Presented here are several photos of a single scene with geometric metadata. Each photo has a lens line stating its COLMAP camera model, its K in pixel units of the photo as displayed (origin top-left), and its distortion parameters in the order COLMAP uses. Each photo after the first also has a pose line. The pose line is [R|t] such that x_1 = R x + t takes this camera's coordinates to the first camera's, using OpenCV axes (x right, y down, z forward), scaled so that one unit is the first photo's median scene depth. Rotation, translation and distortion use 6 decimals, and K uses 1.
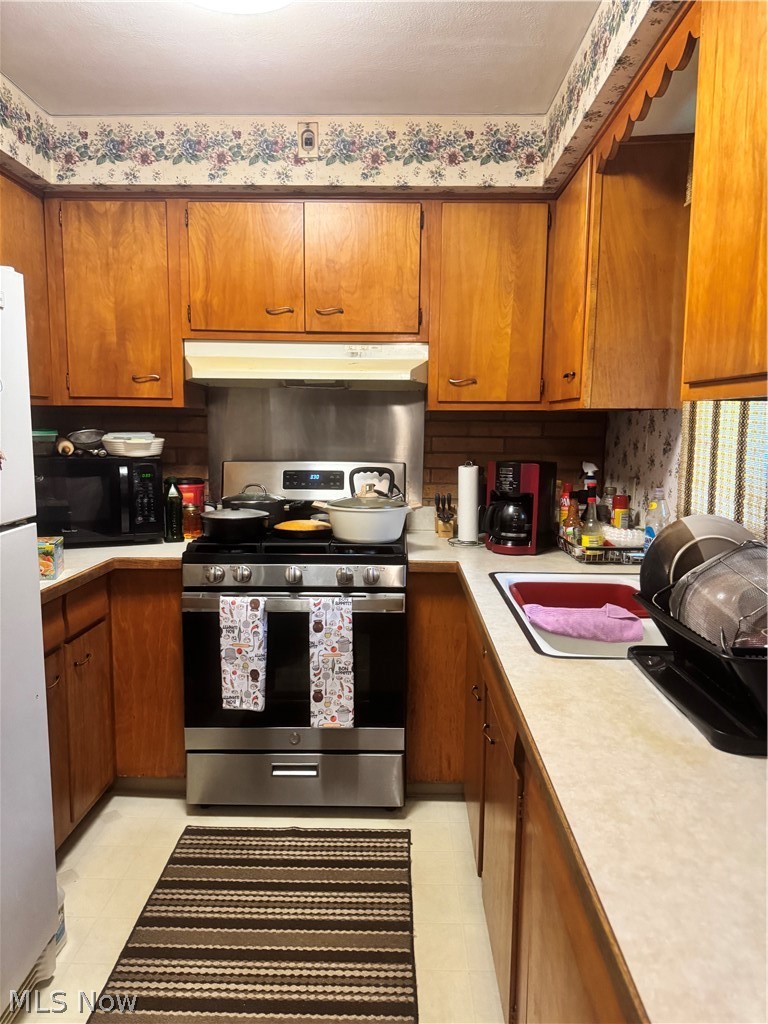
lens RADIAL K [[734.7, 0, 384.0], [0, 734.7, 512.0], [0, 0, 1]] dist [-0.002858, -0.105959]
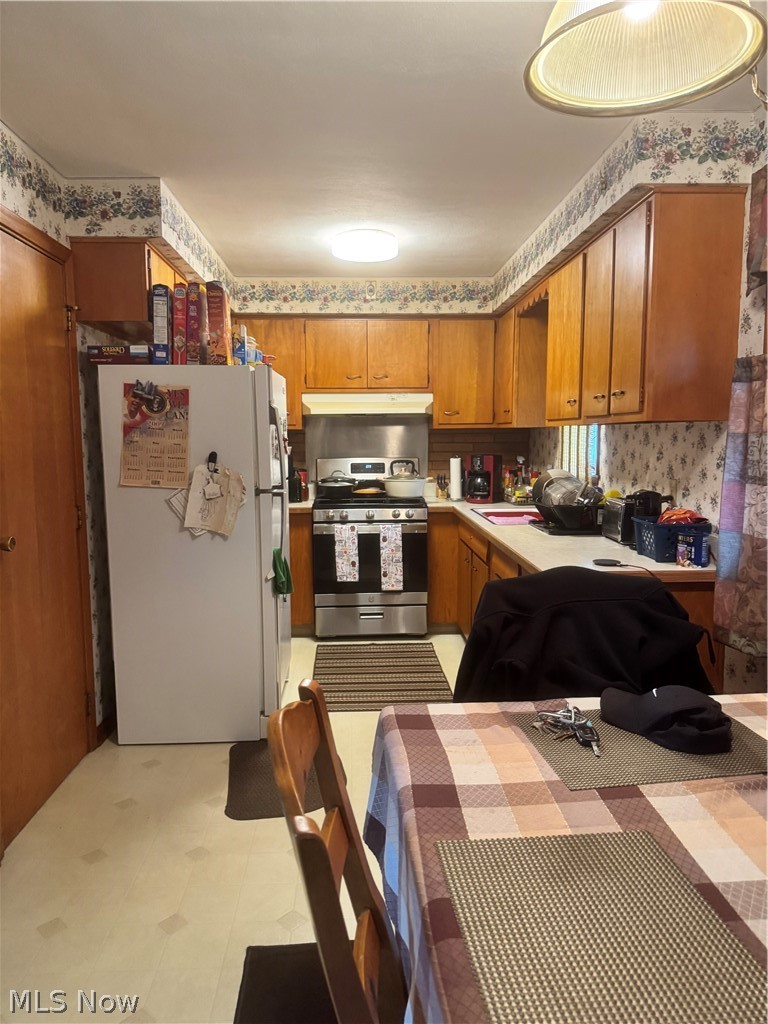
lens RADIAL K [[708.9, 0, 378.5], [0, 708.9, 526.5], [0, 0, 1]] dist [-0.088694, -0.002832]
pose [[0.998779, -0.021837, 0.044309, -0.178975], [0.021410, 0.999720, 0.010088, 0.096591], [-0.044517, -0.009127, 0.998967, -0.859175]]
